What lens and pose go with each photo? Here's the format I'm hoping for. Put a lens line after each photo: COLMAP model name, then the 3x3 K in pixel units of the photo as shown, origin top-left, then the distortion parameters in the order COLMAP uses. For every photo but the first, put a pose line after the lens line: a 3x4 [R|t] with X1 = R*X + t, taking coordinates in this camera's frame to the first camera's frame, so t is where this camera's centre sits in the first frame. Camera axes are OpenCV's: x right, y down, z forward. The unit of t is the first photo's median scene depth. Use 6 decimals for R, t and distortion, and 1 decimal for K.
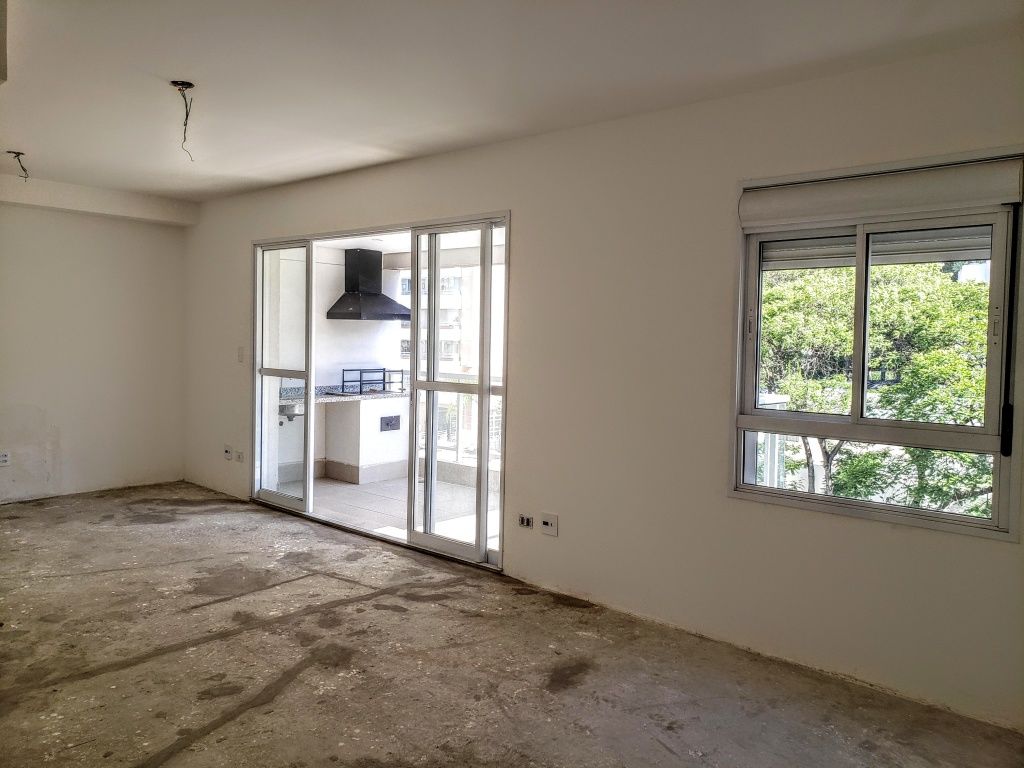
lens RADIAL K [[786.8, 0, 515.7], [0, 786.8, 383.7], [0, 0, 1]] dist [0.000349, -0.009756]
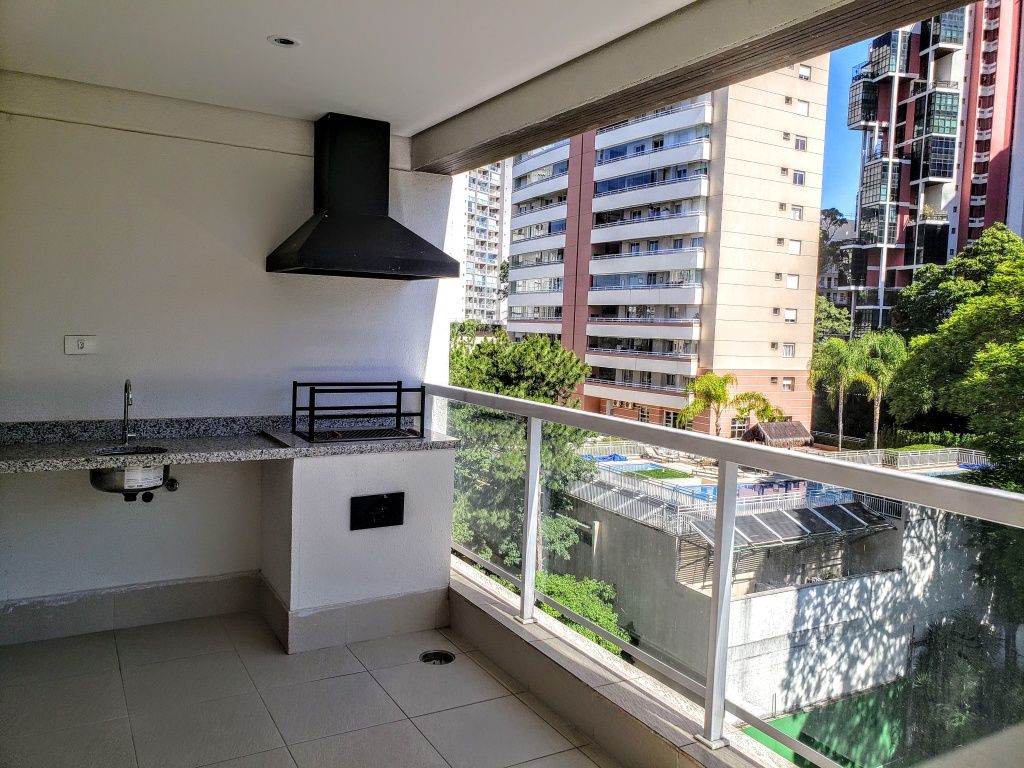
lens RADIAL K [[786.8, 0, 515.7], [0, 786.8, 383.7], [0, 0, 1]] dist [0.000349, -0.009756]
pose [[0.949424, 0.043497, -0.310969, 0.043879], [-0.042923, 0.999041, 0.008693, -0.026786], [0.311048, 0.005094, 0.950380, 0.605570]]
